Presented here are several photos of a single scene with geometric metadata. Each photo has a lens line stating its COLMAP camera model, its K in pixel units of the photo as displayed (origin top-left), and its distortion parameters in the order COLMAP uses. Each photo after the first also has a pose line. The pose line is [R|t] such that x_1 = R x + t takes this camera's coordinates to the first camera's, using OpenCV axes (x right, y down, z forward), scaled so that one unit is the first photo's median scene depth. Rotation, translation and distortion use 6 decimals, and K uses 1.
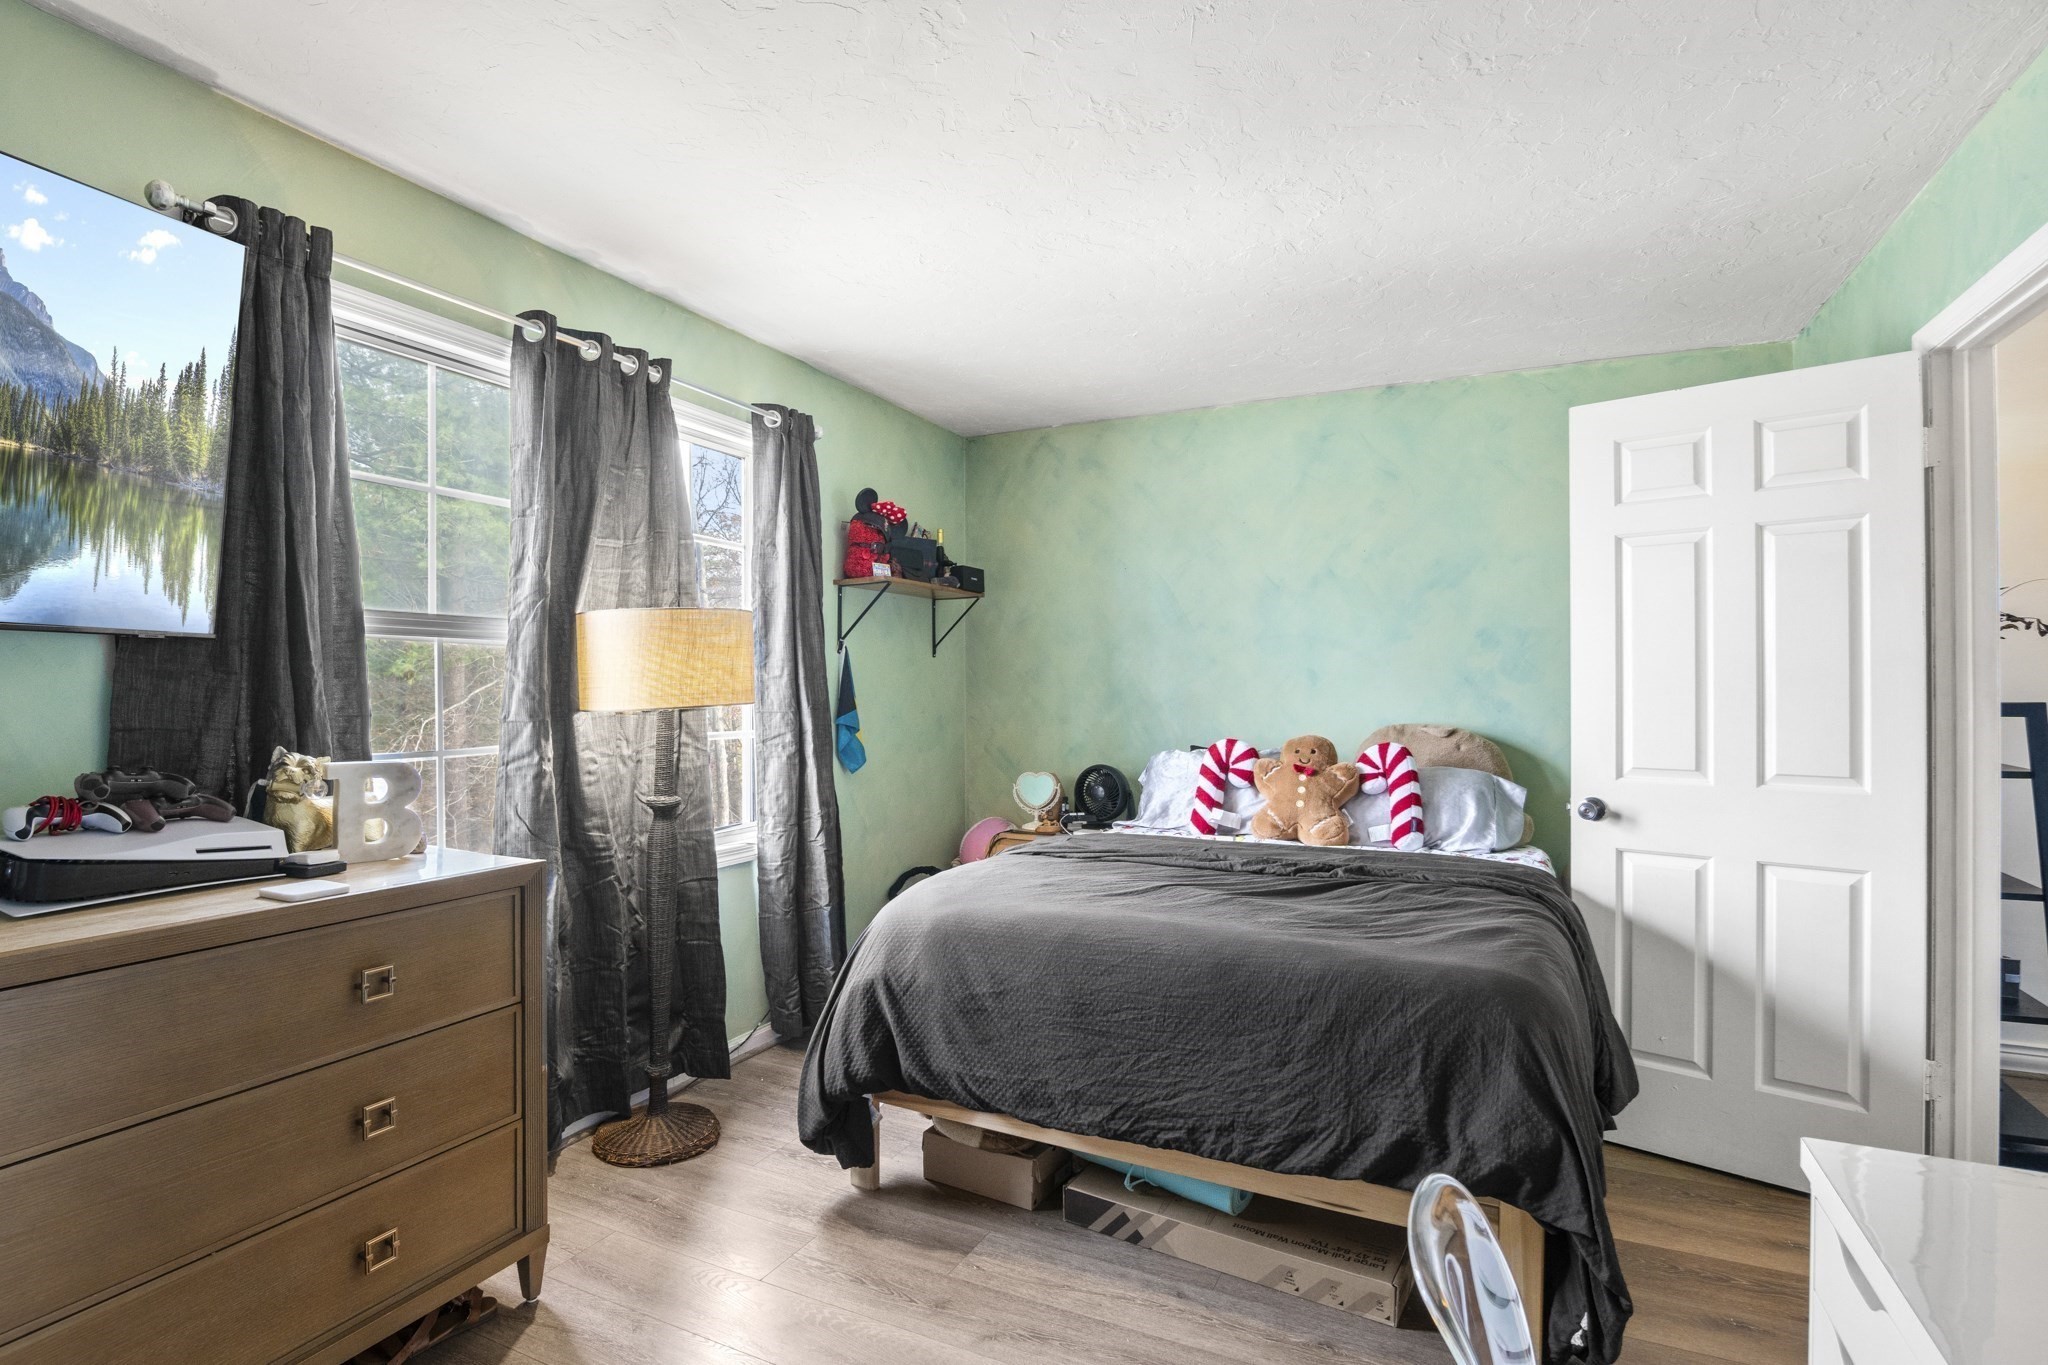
lens RADIAL K [[1022.3, 0, 1027.1], [0, 1022.3, 685.3], [0, 0, 1]] dist [-0.020330, -0.001777]
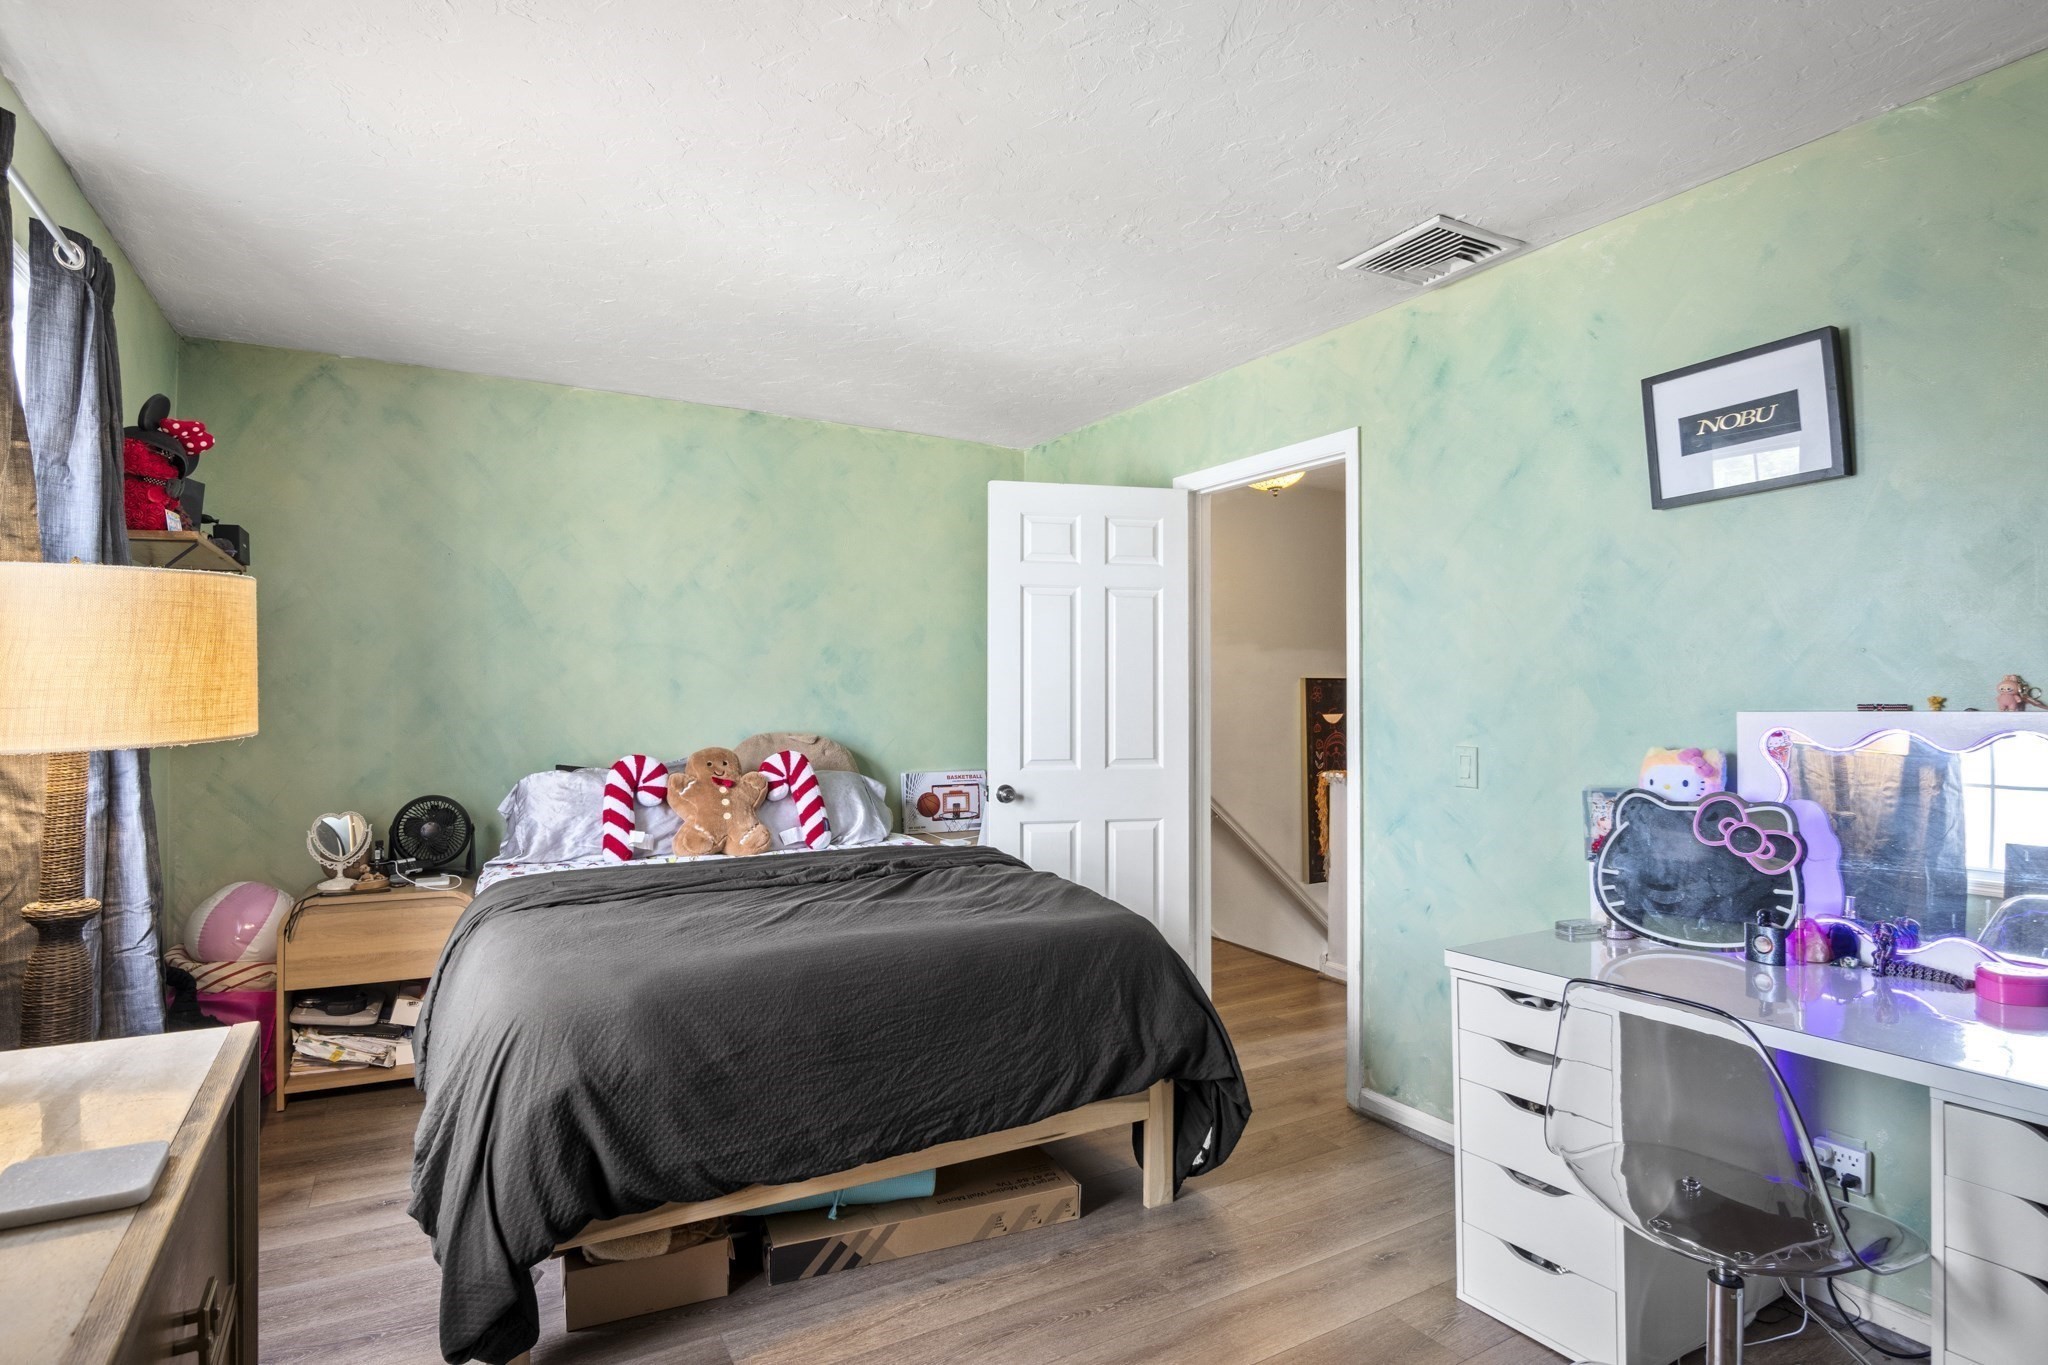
lens RADIAL K [[1022.3, 0, 1037.3], [0, 1022.3, 678.0], [0, 0, 1]] dist [-0.020330, -0.001777]
pose [[0.554793, 0.014317, 0.831865, -0.404817], [-0.003367, 0.999882, -0.014963, -0.005278], [-0.831982, 0.005501, 0.554776, 0.196870]]
